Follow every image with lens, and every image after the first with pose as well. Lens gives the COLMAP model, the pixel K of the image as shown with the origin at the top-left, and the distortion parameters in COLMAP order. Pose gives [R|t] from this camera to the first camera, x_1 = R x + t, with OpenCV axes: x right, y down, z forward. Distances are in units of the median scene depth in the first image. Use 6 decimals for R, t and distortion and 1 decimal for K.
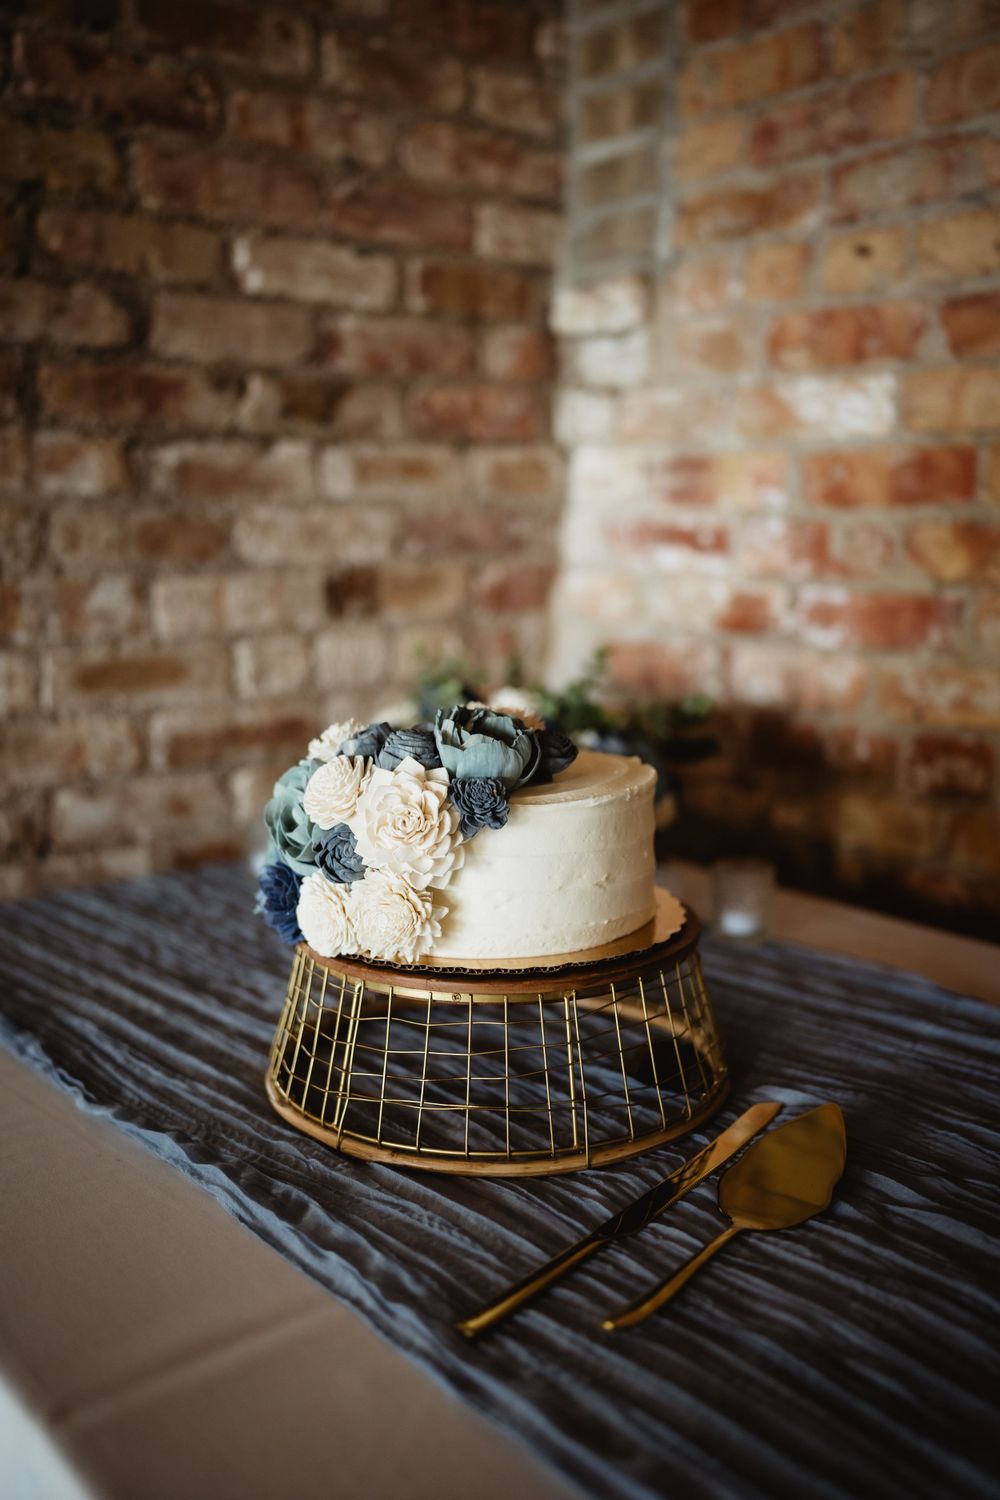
lens RADIAL K [[1558.5, 0, 499.3], [0, 1558.5, 751.2], [0, 0, 1]] dist [0.058264, 0.000000]
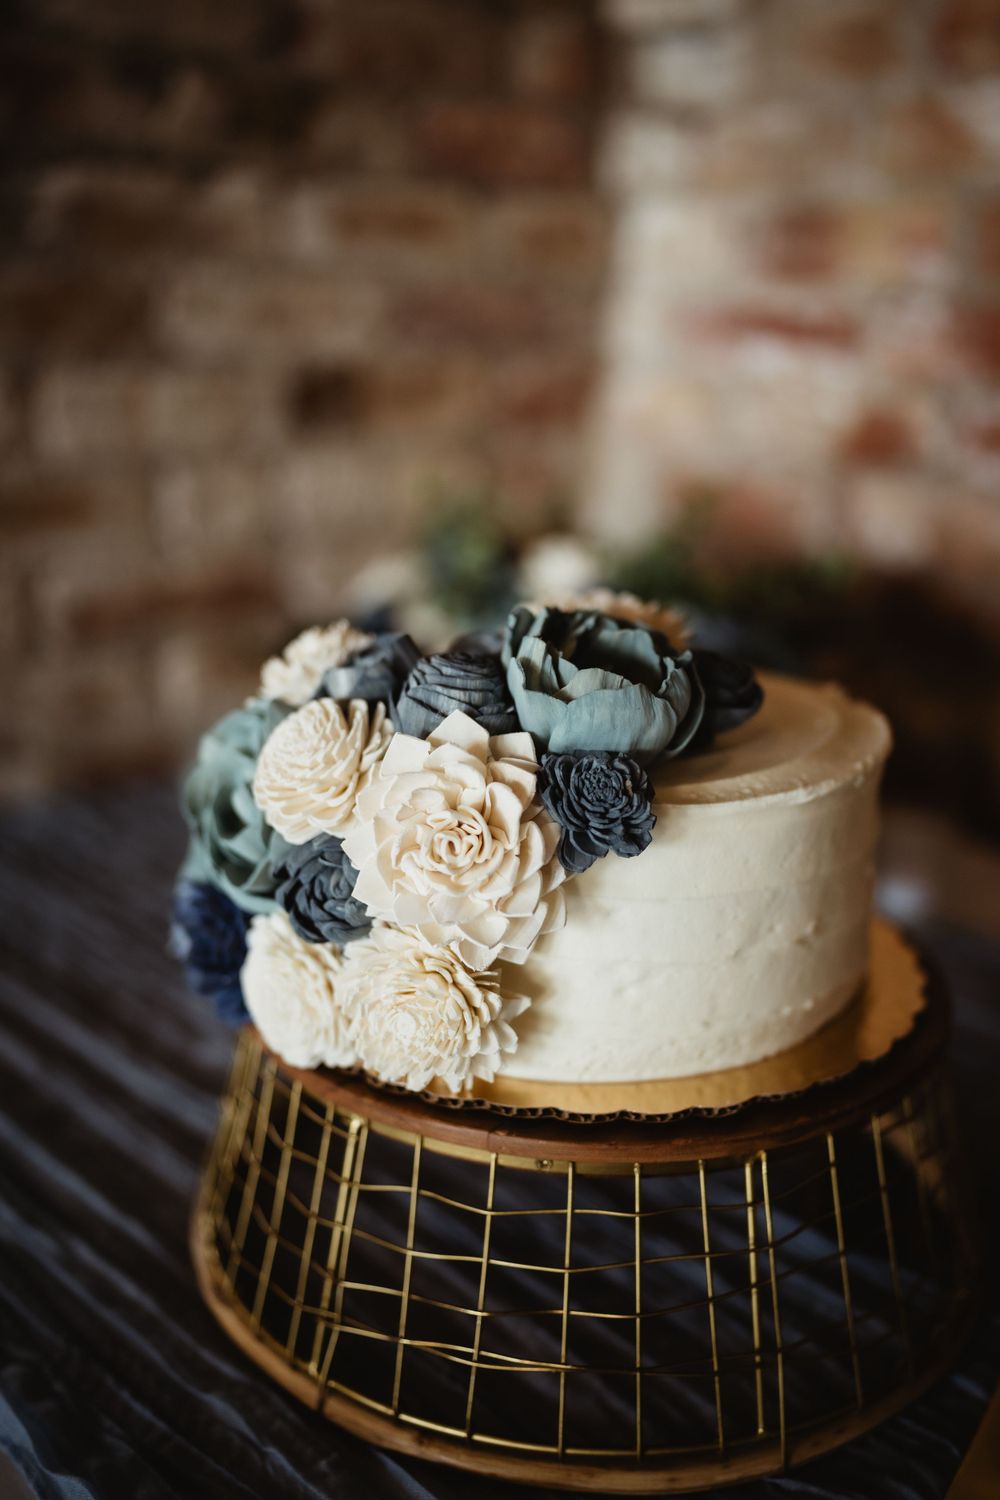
lens RADIAL K [[1558.5, 0, 498.8], [0, 1558.5, 746.2], [0, 0, 1]] dist [0.058264, 0.000000]
pose [[0.999709, 0.008925, 0.022414, -0.049131], [-0.011314, 0.994000, 0.108790, -0.035883], [-0.021309, -0.109012, 0.993812, 0.428574]]
